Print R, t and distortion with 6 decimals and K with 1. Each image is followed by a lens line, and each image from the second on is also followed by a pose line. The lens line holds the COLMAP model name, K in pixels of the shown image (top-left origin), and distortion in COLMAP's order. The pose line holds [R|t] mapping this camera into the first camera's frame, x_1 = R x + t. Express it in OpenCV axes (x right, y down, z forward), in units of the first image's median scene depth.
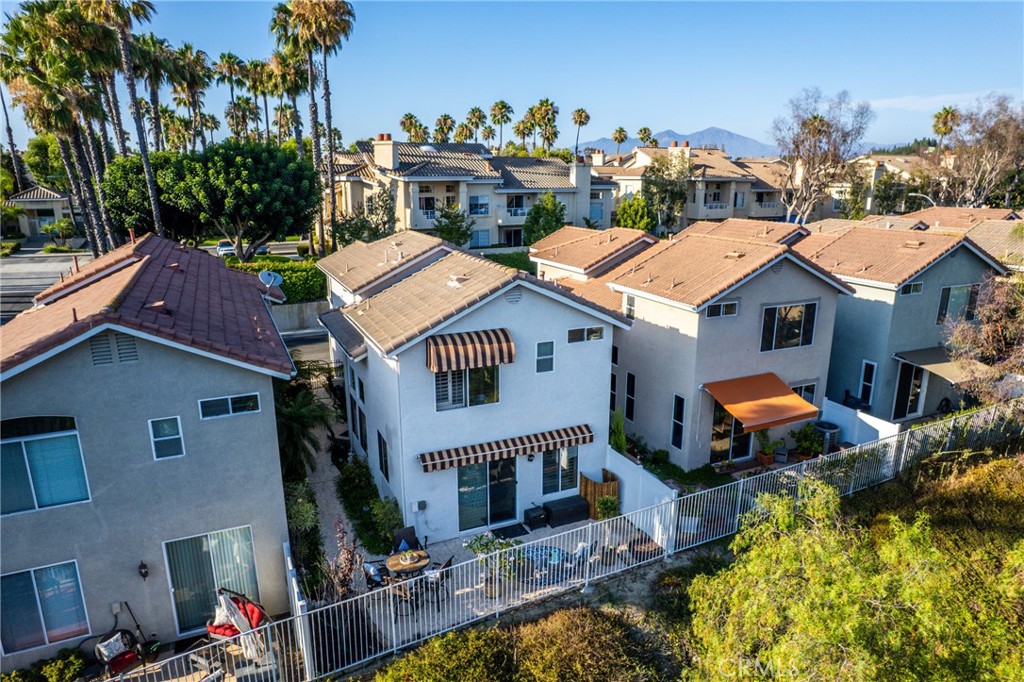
lens RADIAL K [[650.8, 0, 512.0], [0, 650.8, 341.0], [0, 0, 1]] dist [-0.079182, 0.065751]
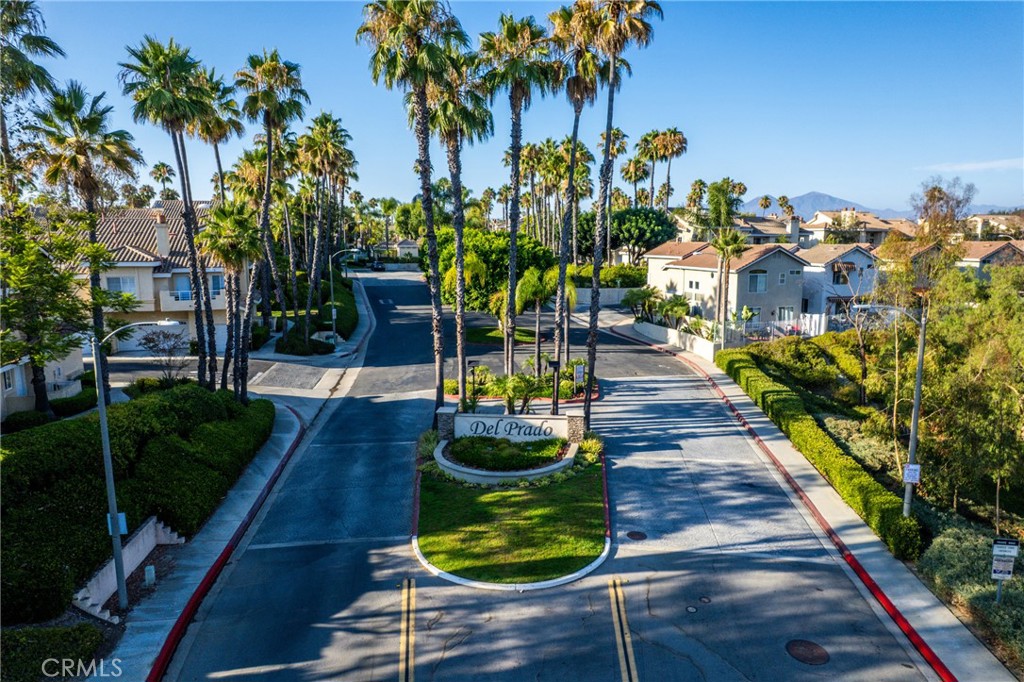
lens RADIAL K [[650.8, 0, 512.0], [0, 650.8, 341.0], [0, 0, 1]] dist [-0.079182, 0.065751]
pose [[0.989872, 0.022055, -0.140240, -0.416138], [-0.035373, 0.995019, -0.093194, 0.247351], [0.137486, 0.097210, 0.985722, -0.810496]]
